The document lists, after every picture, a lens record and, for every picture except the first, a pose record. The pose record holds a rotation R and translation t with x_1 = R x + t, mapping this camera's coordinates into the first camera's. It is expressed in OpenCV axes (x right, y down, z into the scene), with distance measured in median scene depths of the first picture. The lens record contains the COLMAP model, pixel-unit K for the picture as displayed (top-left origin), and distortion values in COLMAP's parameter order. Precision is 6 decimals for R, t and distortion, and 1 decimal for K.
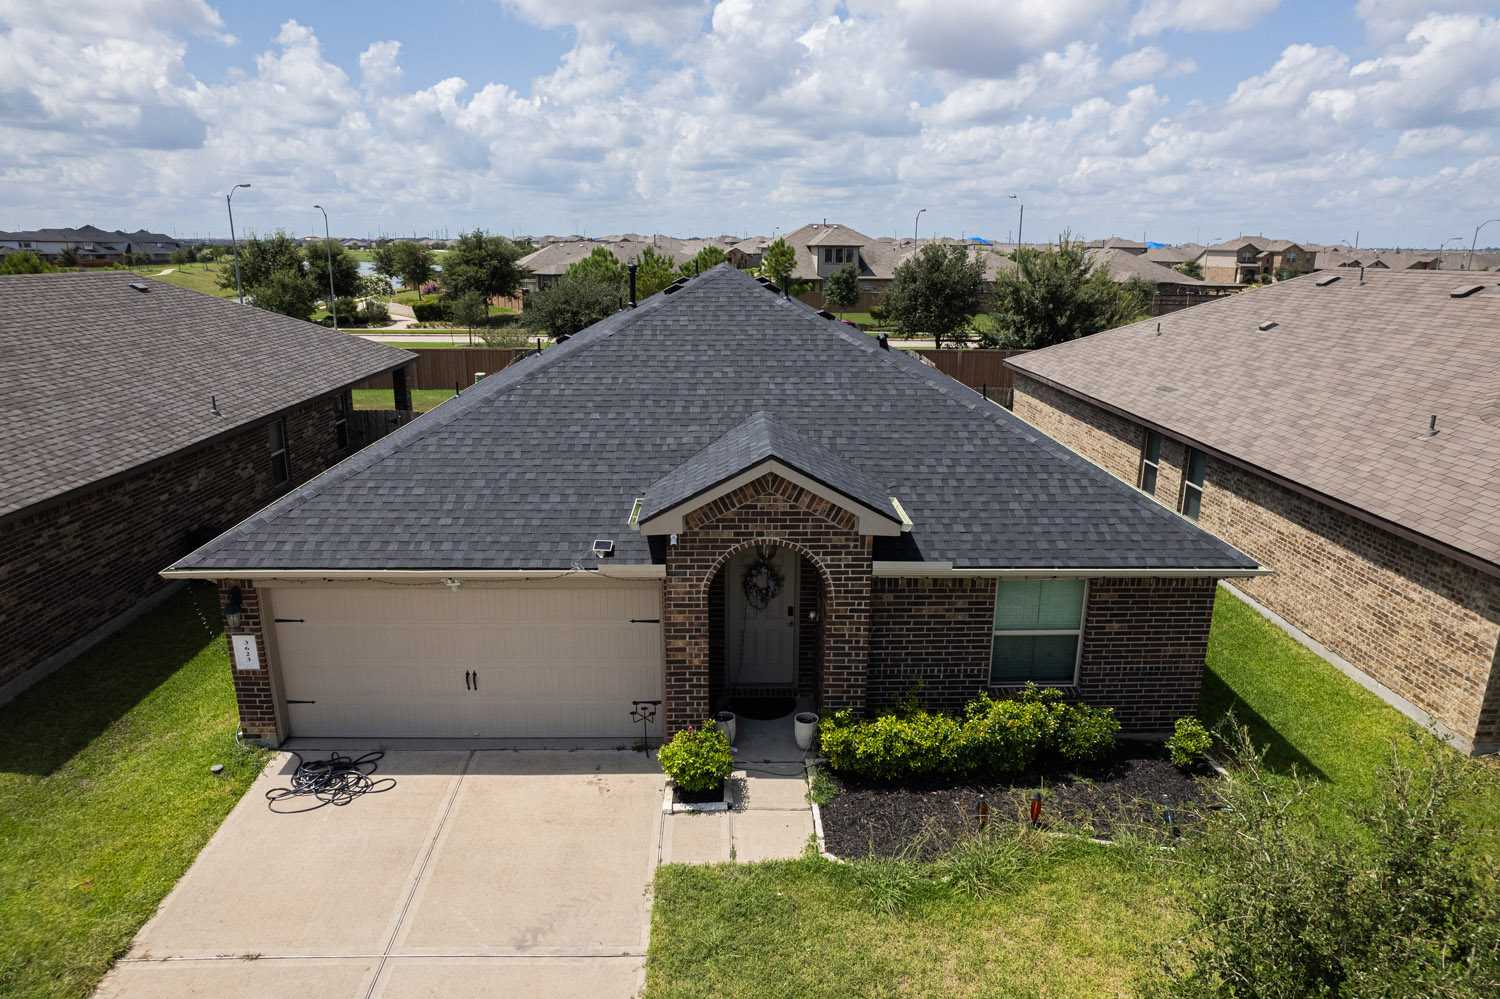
lens RADIAL K [[953.7, 0, 750.1], [0, 953.7, 496.2], [0, 0, 1]] dist [-0.035226, 0.014855]
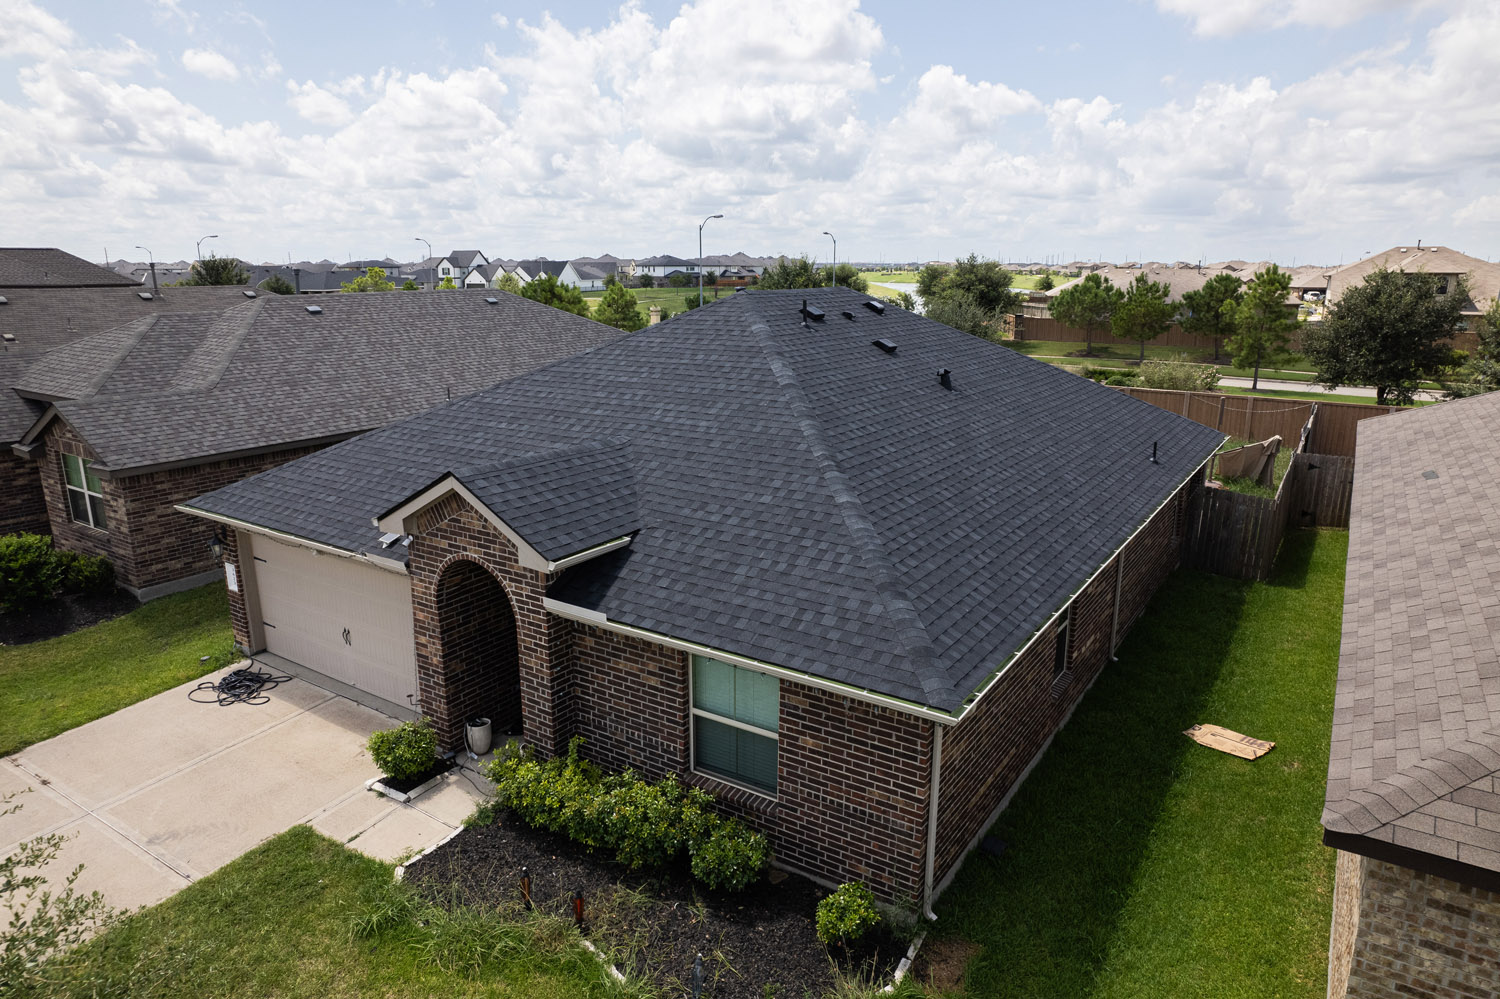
lens RADIAL K [[953.7, 0, 754.8], [0, 953.7, 507.3], [0, 0, 1]] dist [-0.035226, 0.014855]
pose [[0.819927, 0.137418, -0.555730, 0.788604], [-0.145416, 0.988916, 0.029985, -0.076494], [0.553691, 0.056227, 0.830822, 0.310577]]
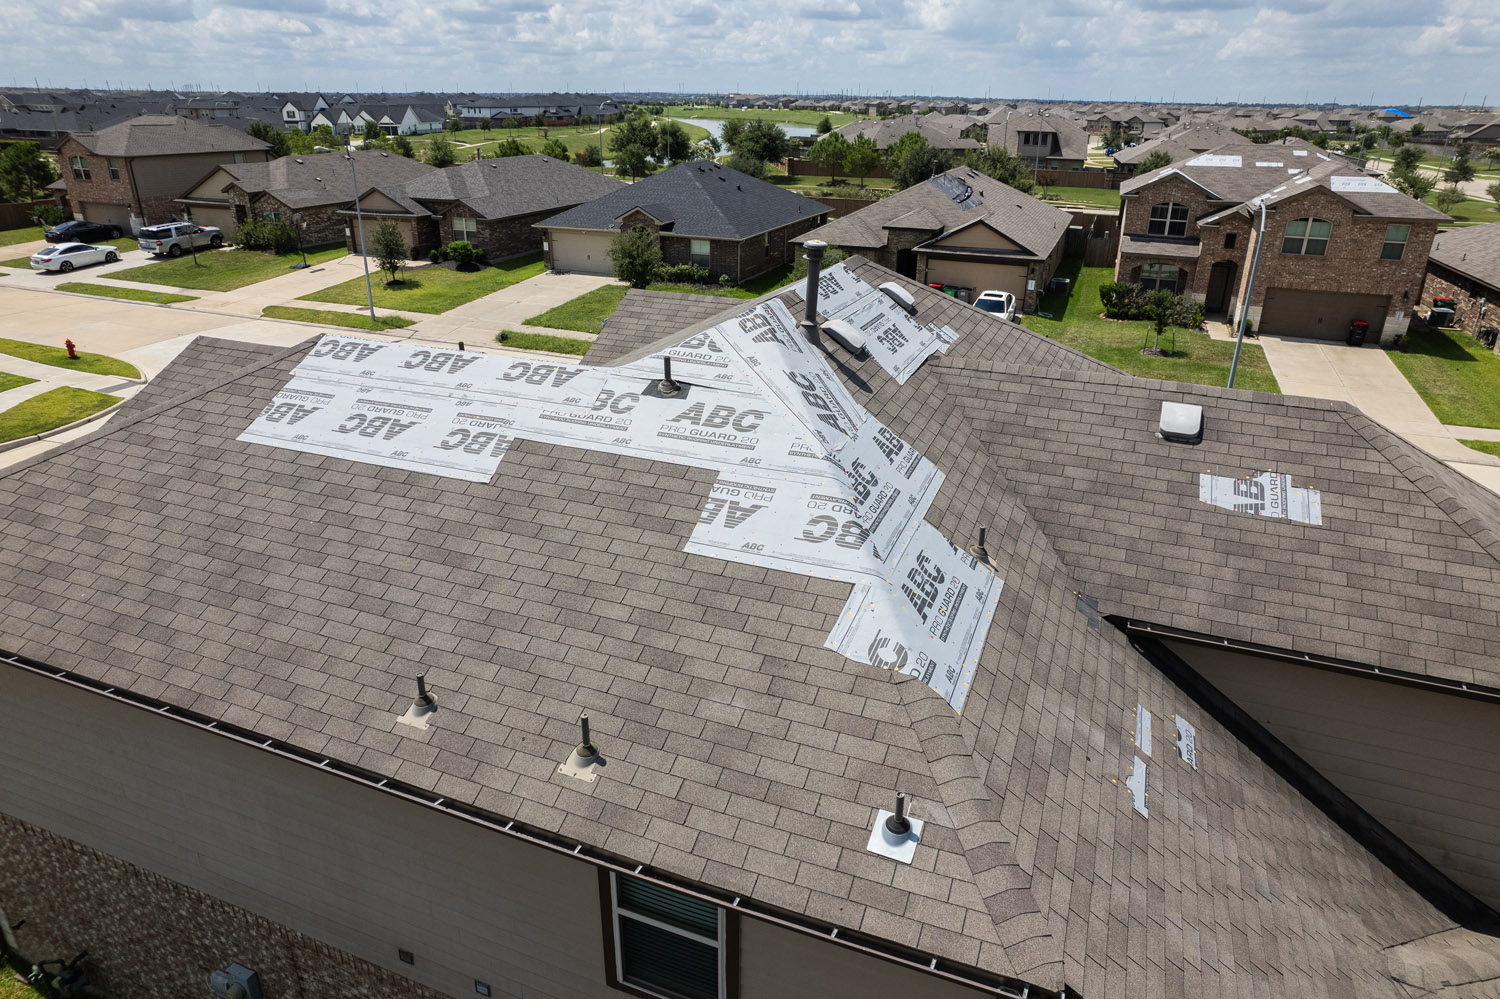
lens RADIAL K [[953.7, 0, 748.8], [0, 953.7, 498.9], [0, 0, 1]] dist [-0.035226, 0.014855]
pose [[0.915186, 0.161817, -0.369121, 2.378773], [-0.110014, 0.981379, 0.157456, 0.553977], [0.387726, -0.103493, 0.915946, -3.125482]]
